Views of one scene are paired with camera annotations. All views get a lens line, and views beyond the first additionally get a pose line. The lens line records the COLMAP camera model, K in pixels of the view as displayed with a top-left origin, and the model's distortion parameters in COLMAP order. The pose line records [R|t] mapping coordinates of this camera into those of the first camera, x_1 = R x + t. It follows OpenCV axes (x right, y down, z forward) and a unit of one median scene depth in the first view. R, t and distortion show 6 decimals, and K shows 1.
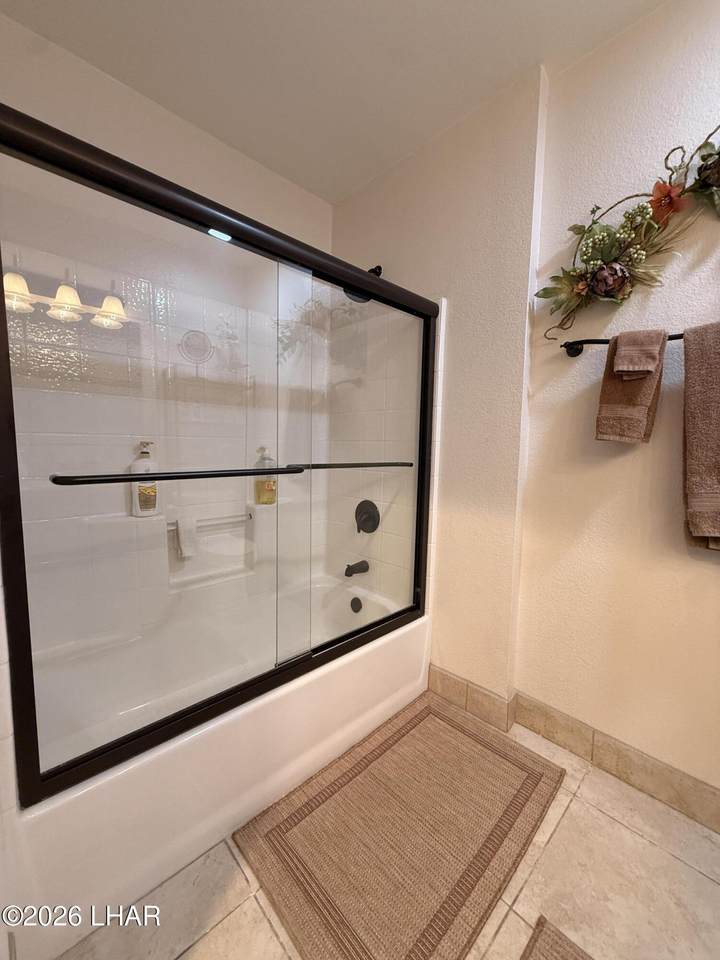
lens RADIAL K [[382.7, 0, 360.0], [0, 382.7, 480.0], [0, 0, 1]] dist [-0.001357, -0.000031]
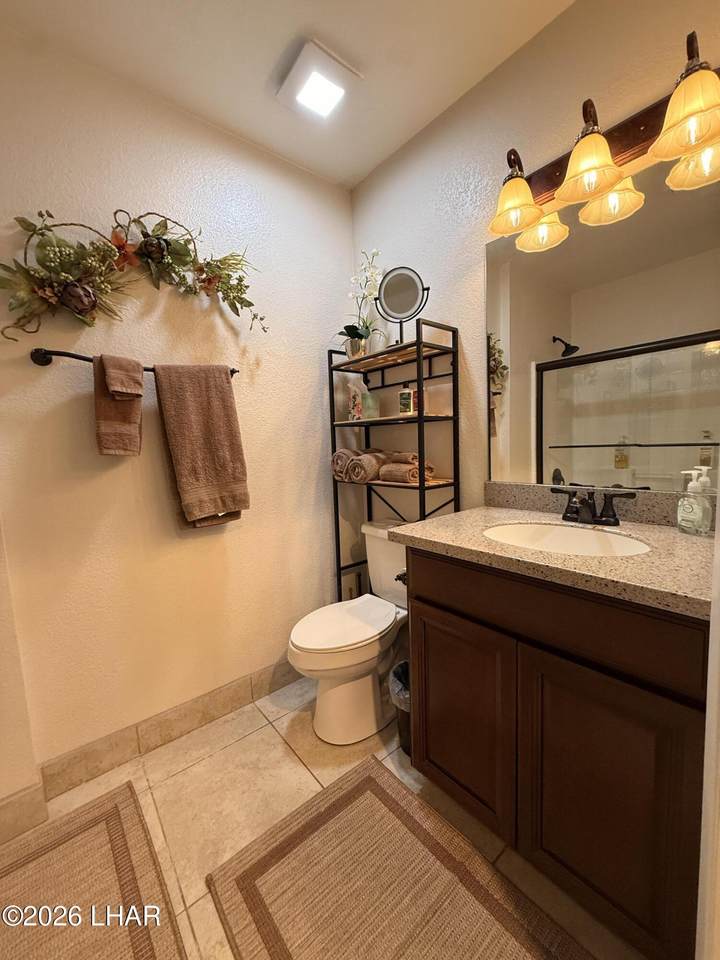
lens RADIAL K [[382.7, 0, 360.0], [0, 382.7, 480.0], [0, 0, 1]] dist [-0.001357, -0.000031]
pose [[0.065117, -0.121479, 0.990456, -0.363126], [0.136342, 0.984337, 0.111765, -0.059061], [-0.988519, 0.127763, 0.080660, 0.239840]]
